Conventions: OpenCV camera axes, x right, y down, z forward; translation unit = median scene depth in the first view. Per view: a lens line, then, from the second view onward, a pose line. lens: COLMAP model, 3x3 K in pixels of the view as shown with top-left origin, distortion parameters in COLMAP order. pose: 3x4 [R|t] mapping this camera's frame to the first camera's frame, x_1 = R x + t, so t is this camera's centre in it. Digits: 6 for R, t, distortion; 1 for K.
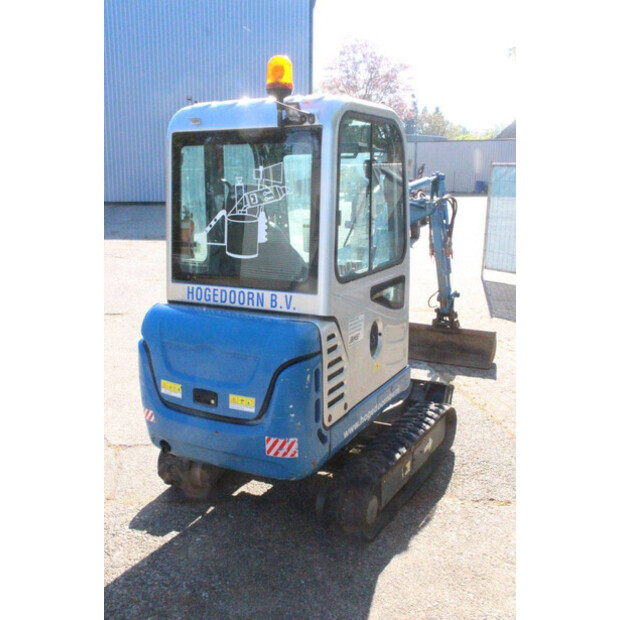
lens RADIAL K [[643.9, 0, 293.0], [0, 643.9, 309.4], [0, 0, 1]] dist [-0.066296, 0.012922]
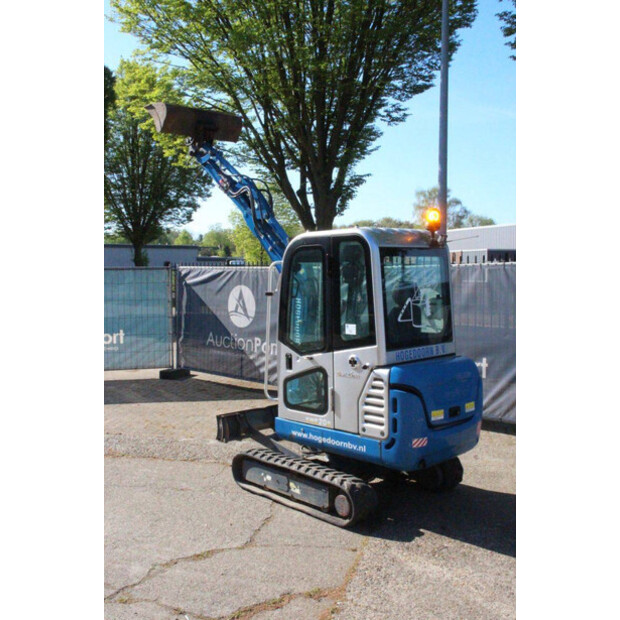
lens RADIAL K [[663.4, 0, 310.0], [0, 663.4, 310.0], [0, 0, 1]] dist [-0.005885, -0.007861]
pose [[0.310014, -0.056198, 0.949069, -1.736176], [0.206357, 0.978431, -0.009470, -0.163910], [-0.928067, 0.198783, 0.314924, 0.736545]]
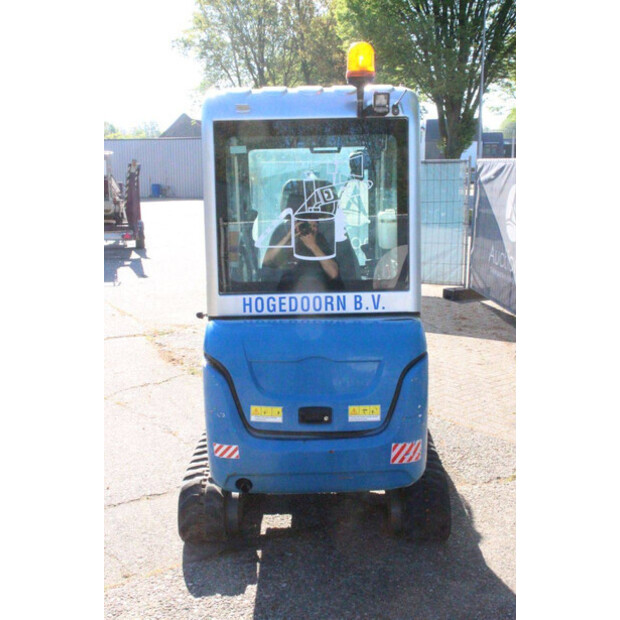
lens RADIAL K [[722.8, 0, 310.0], [0, 722.8, 310.0], [0, 0, 1]] dist [-0.024576, -0.009201]
pose [[0.882891, -0.098361, 0.459160, -0.570561], [0.110828, 0.993840, -0.000205, -0.009828], [-0.456311, 0.051069, 0.888353, 0.095439]]
